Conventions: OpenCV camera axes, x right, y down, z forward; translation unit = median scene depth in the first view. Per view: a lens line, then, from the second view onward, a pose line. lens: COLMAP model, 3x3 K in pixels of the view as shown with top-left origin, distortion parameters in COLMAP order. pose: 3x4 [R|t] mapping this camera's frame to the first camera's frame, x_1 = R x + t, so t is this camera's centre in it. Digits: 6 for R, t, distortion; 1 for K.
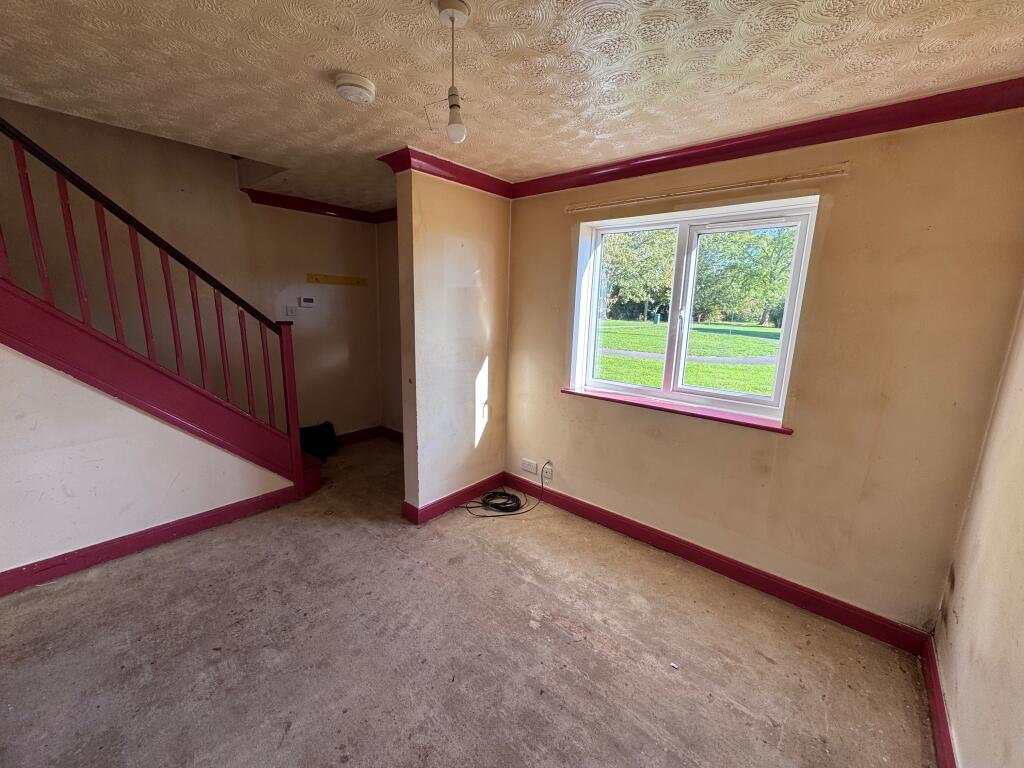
lens RADIAL K [[409.1, 0, 510.9], [0, 409.1, 386.1], [0, 0, 1]] dist [-0.003981, 0.000564]
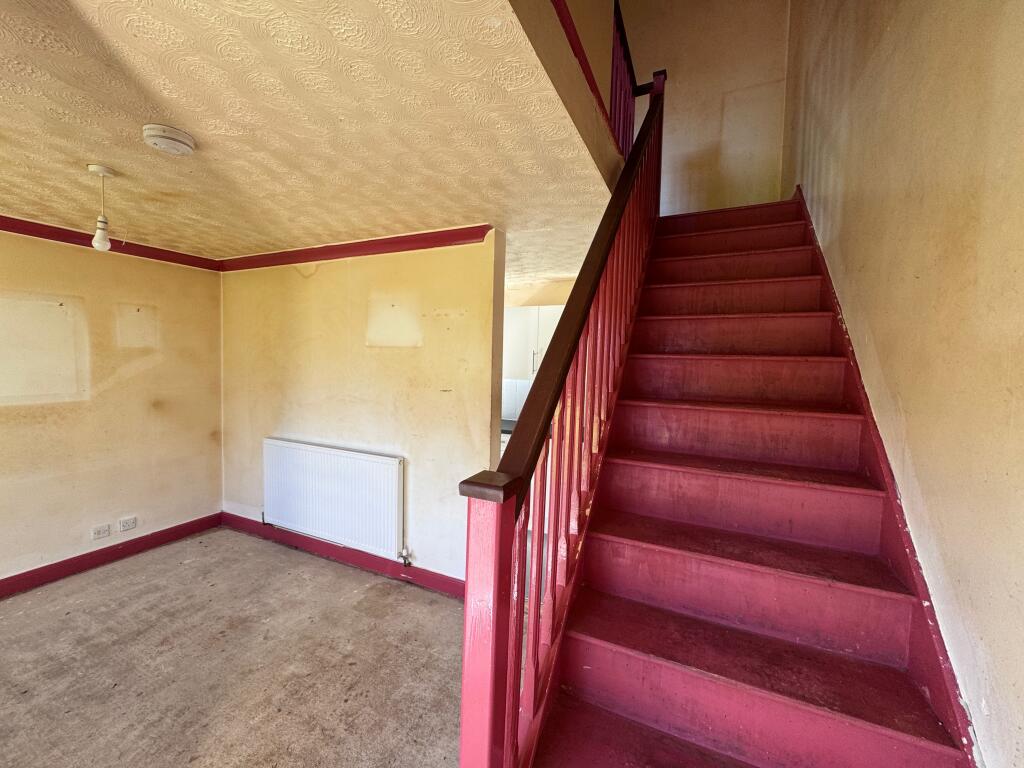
lens RADIAL K [[409.1, 0, 511.3], [0, 409.1, 380.9], [0, 0, 1]] dist [-0.003981, 0.000564]
pose [[-0.961187, -0.037194, -0.273379, -0.721420], [-0.104473, 0.966151, 0.235875, -0.405281], [0.255352, 0.255281, -0.932538, 1.780799]]
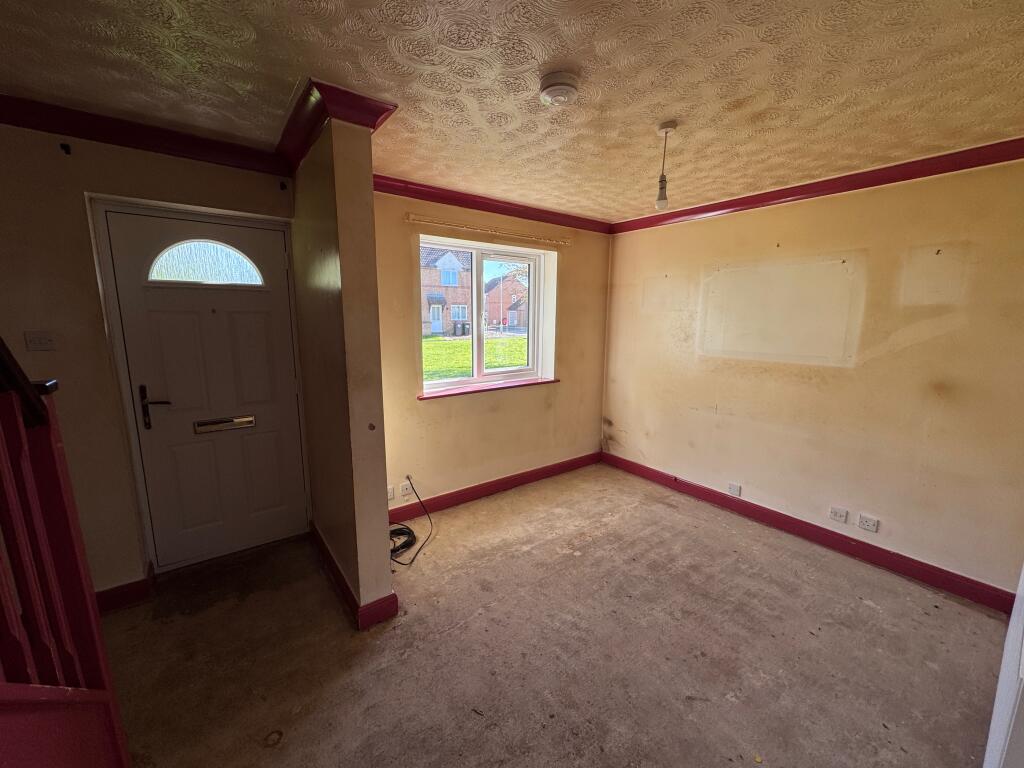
lens RADIAL K [[409.1, 0, 513.0], [0, 409.1, 385.8], [0, 0, 1]] dist [-0.003981, 0.000564]
pose [[0.214818, -0.195571, 0.956872, -1.145783], [0.193646, 0.968823, 0.154540, -0.191835], [-0.957264, 0.152096, 0.245993, 0.781952]]
